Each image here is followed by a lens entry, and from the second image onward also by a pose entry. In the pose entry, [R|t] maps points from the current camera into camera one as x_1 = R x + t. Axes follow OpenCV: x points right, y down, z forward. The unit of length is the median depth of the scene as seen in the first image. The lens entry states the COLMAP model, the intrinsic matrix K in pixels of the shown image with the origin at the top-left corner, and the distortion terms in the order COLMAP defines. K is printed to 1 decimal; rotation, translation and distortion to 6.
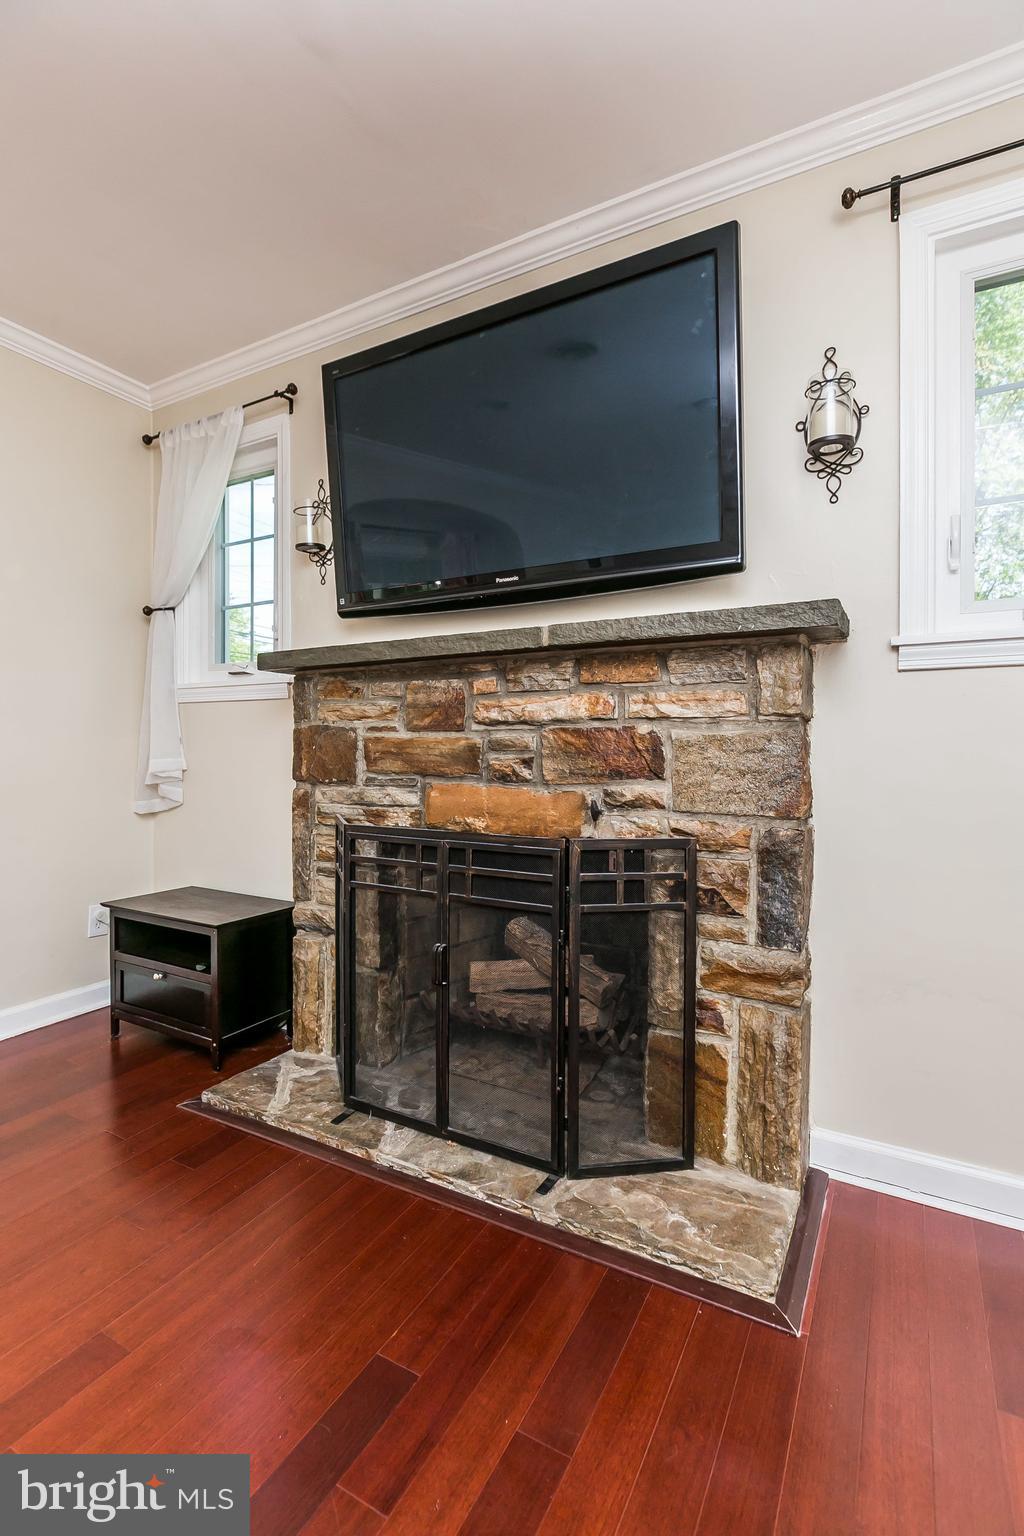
lens RADIAL K [[739.1, 0, 499.6], [0, 739.1, 757.0], [0, 0, 1]] dist [-0.007620, -0.000401]
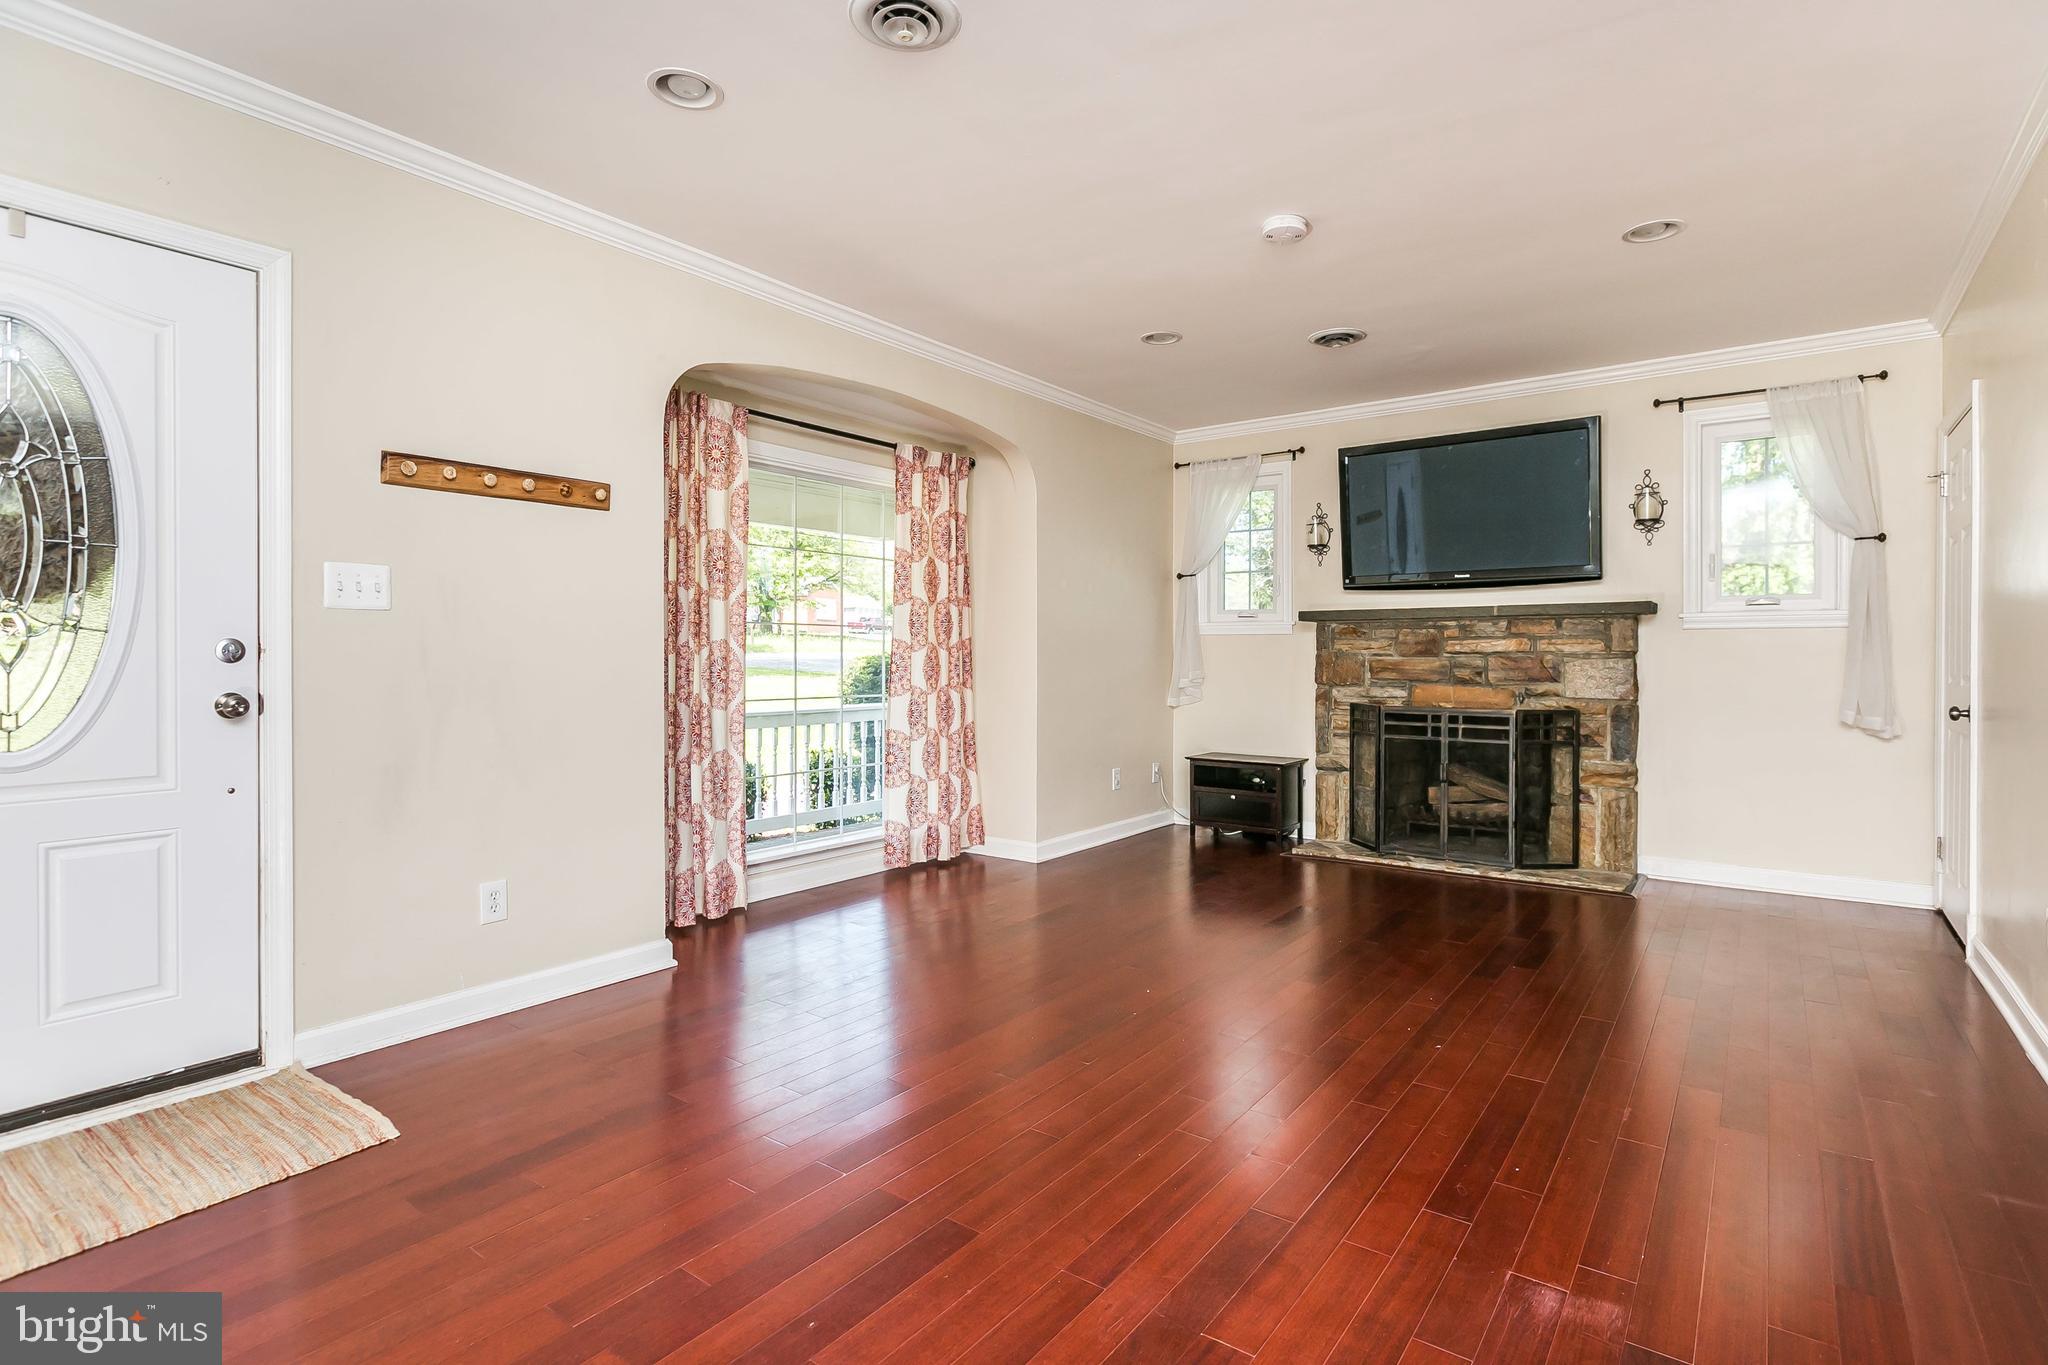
lens RADIAL K [[985.4, 0, 1030.2], [0, 985.4, 664.8], [0, 0, 1]] dist [-0.007620, -0.000401]
pose [[0.990823, -0.002279, -0.135145, -0.831695], [0.002196, 0.999997, -0.000761, -0.017693], [0.135146, 0.000458, 0.990826, -1.822267]]
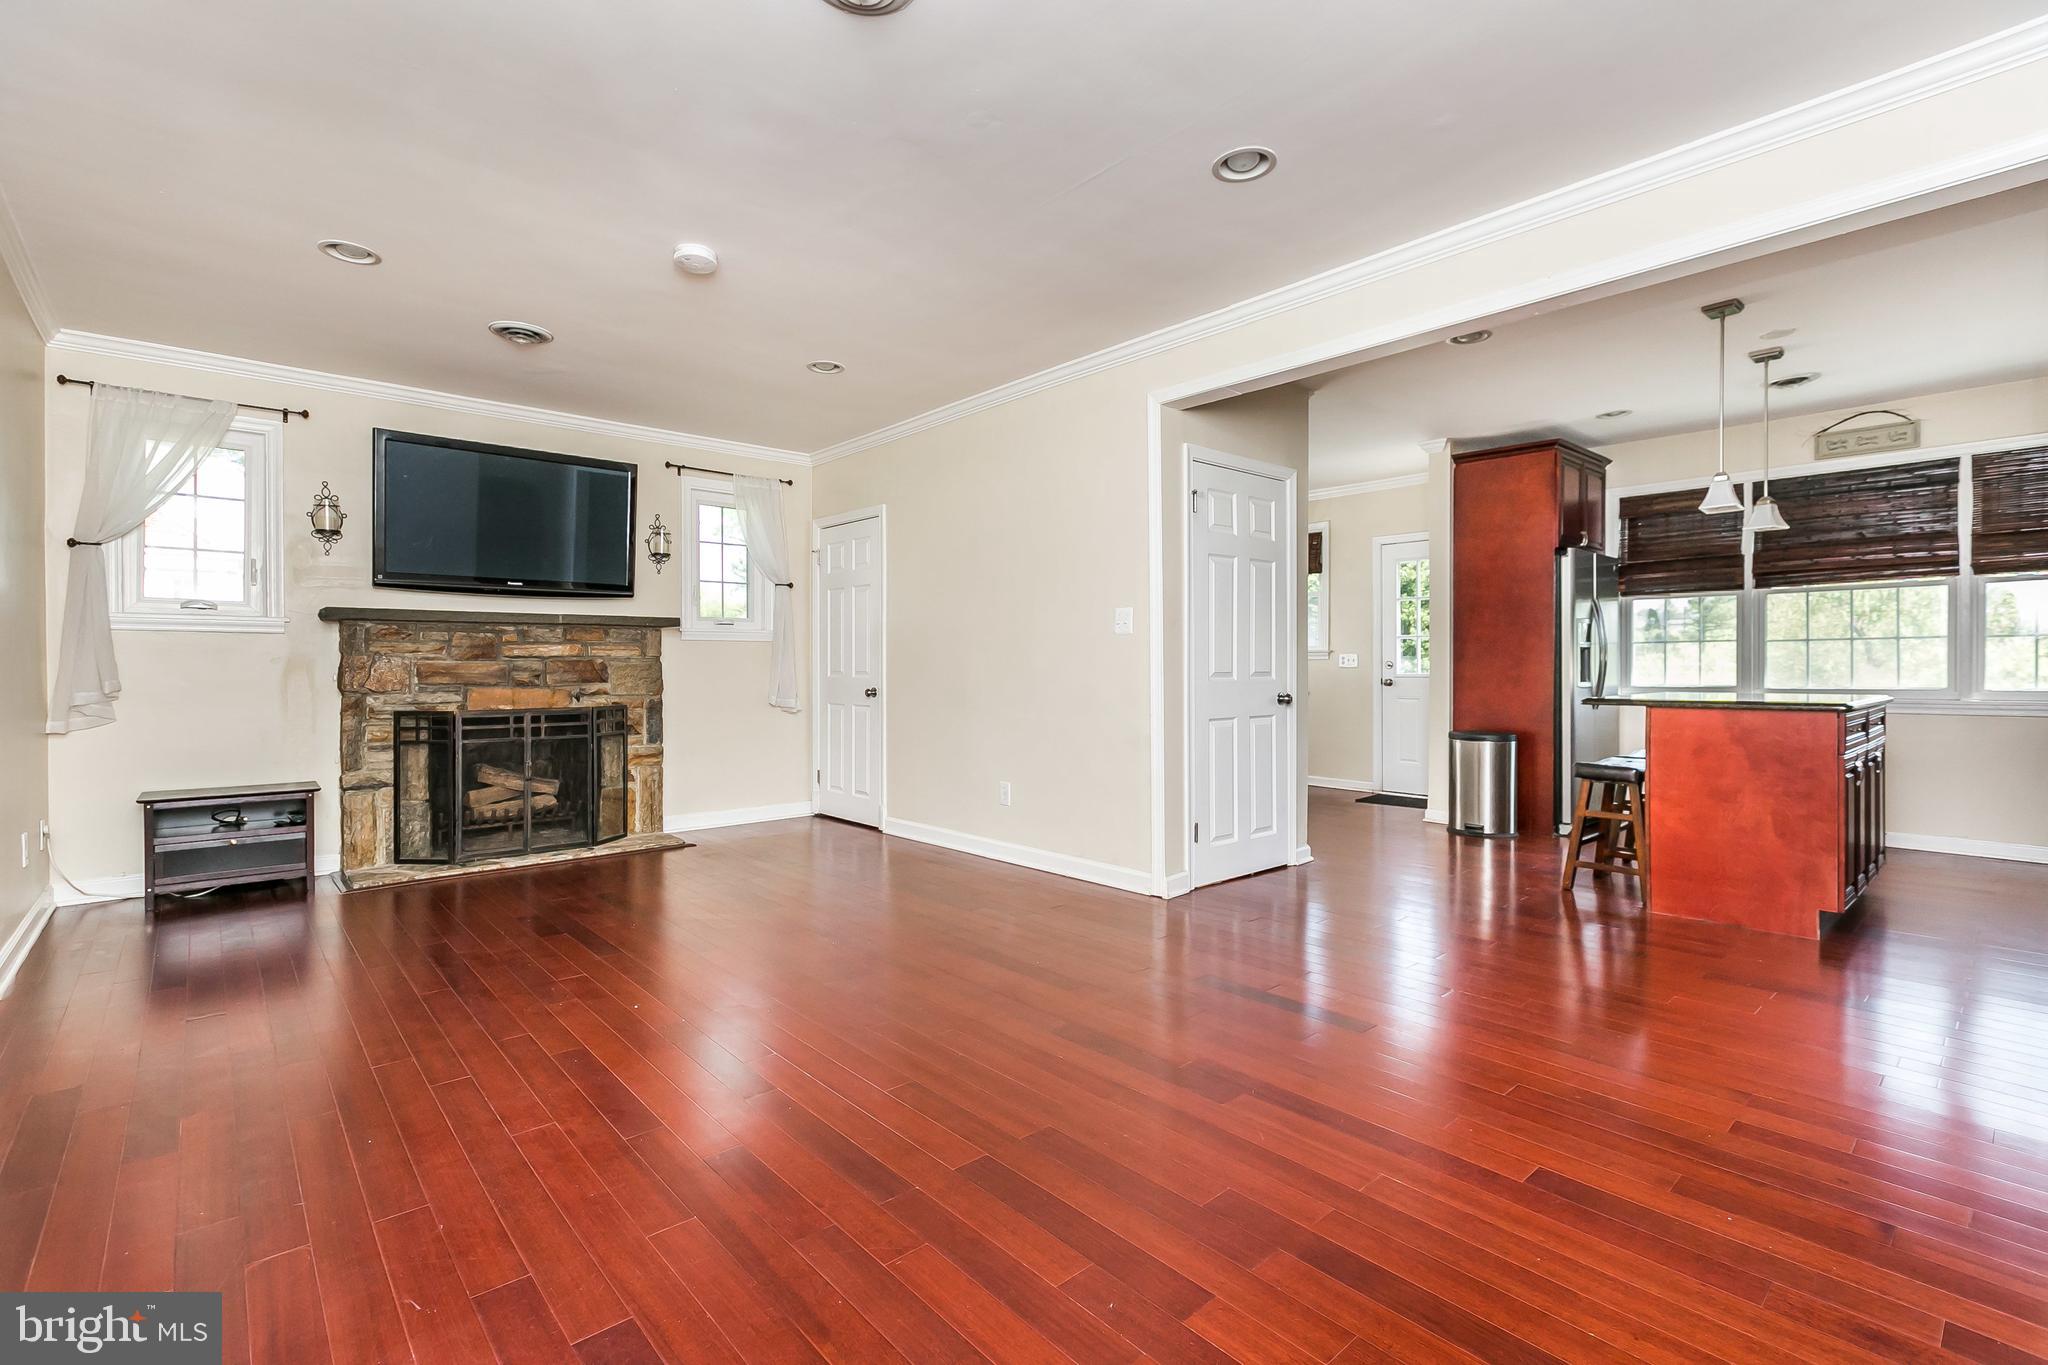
lens RADIAL K [[928.9, 0, 1015.9], [0, 928.9, 674.1], [0, 0, 1]] dist [0.009262, -0.003184]
pose [[0.335841, -0.013151, 0.941827, -2.113659], [0.013638, 0.999866, 0.009099, -0.004476], [-0.941820, 0.009789, 0.335976, -1.221916]]
